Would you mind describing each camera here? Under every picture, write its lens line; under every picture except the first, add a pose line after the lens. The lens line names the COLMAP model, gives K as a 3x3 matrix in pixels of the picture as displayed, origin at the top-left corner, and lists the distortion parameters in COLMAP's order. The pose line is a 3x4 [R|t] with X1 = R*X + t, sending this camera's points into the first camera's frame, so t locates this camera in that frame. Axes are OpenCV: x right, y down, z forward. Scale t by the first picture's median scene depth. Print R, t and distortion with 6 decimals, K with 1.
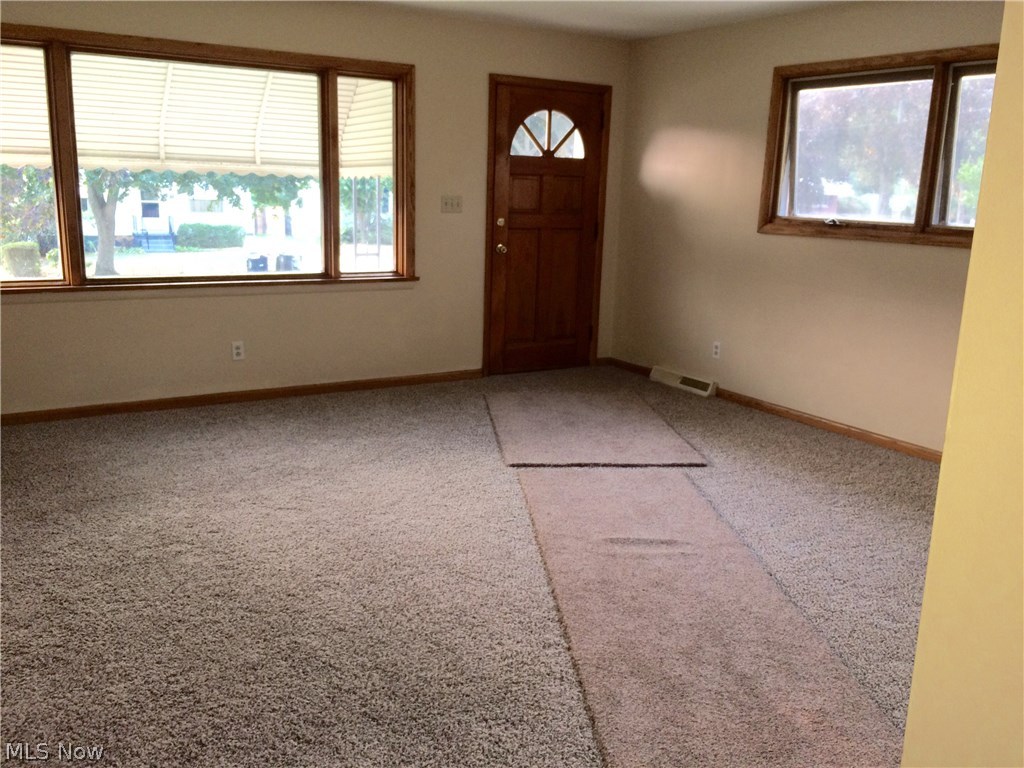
lens RADIAL K [[889.8, 0, 512.0], [0, 889.8, 384.0], [0, 0, 1]] dist [0.058856, -0.079277]
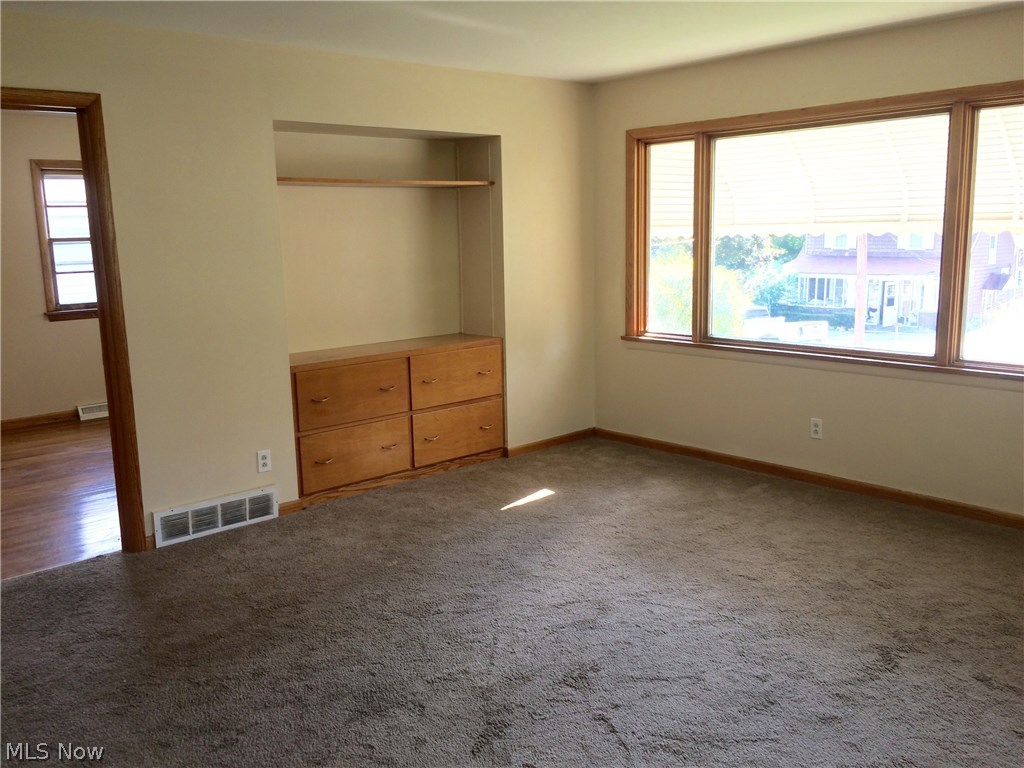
lens RADIAL K [[889.8, 0, 512.0], [0, 889.8, 384.0], [0, 0, 1]] dist [0.058856, -0.079277]
pose [[0.174912, 0.141421, -0.974375, 0.530407], [-0.191009, 0.975703, 0.107325, -0.120738], [0.965879, 0.167342, 0.197675, 0.505057]]
